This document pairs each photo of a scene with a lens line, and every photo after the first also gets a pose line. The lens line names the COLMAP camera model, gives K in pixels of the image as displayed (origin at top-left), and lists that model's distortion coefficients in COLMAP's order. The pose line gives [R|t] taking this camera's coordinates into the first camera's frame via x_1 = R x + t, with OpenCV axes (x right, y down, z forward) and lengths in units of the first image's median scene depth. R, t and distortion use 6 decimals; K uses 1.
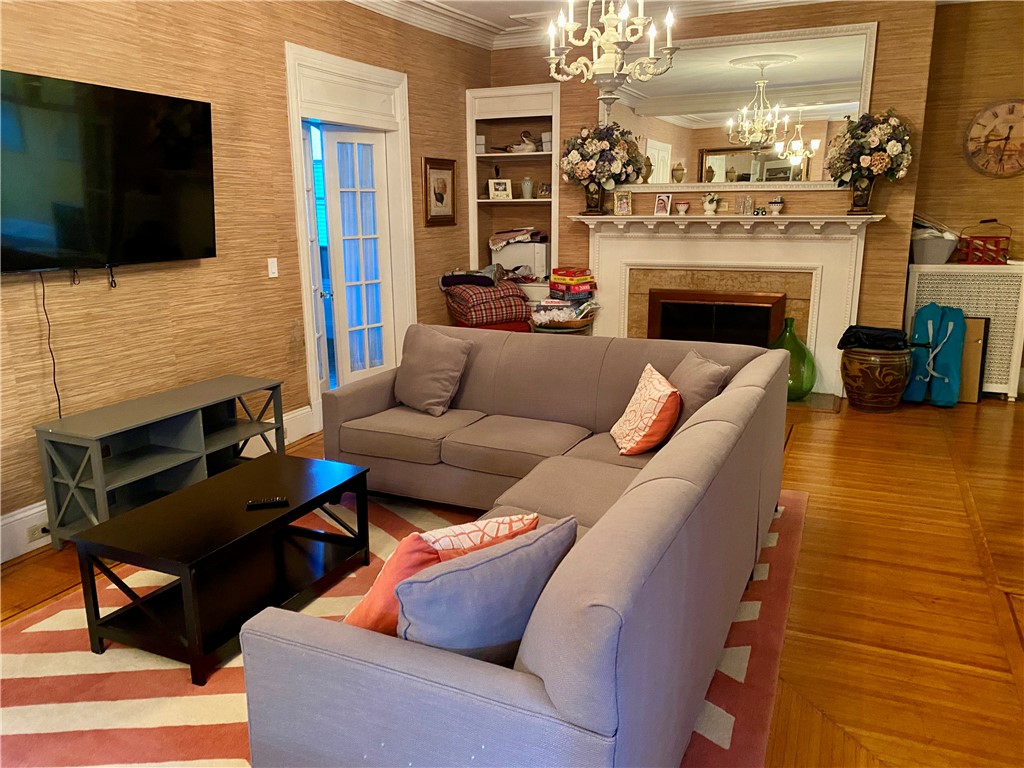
lens RADIAL K [[777.5, 0, 511.7], [0, 777.5, 384.7], [0, 0, 1]] dist [0.010074, 0.004429]
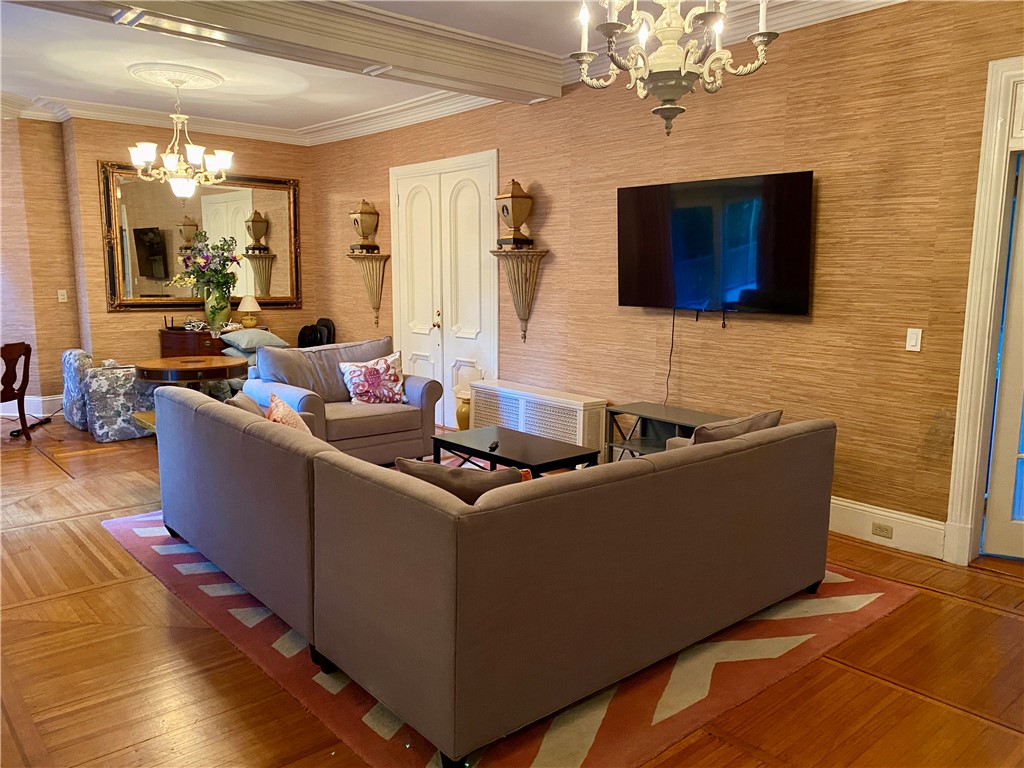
lens RADIAL K [[777.5, 0, 516.8], [0, 777.5, 384.4], [0, 0, 1]] dist [0.010074, 0.004429]
pose [[-0.412366, 0.135670, -0.900860, 0.697717], [-0.214651, 0.946540, 0.240806, -0.233274], [0.885369, 0.292671, -0.361199, 1.012739]]
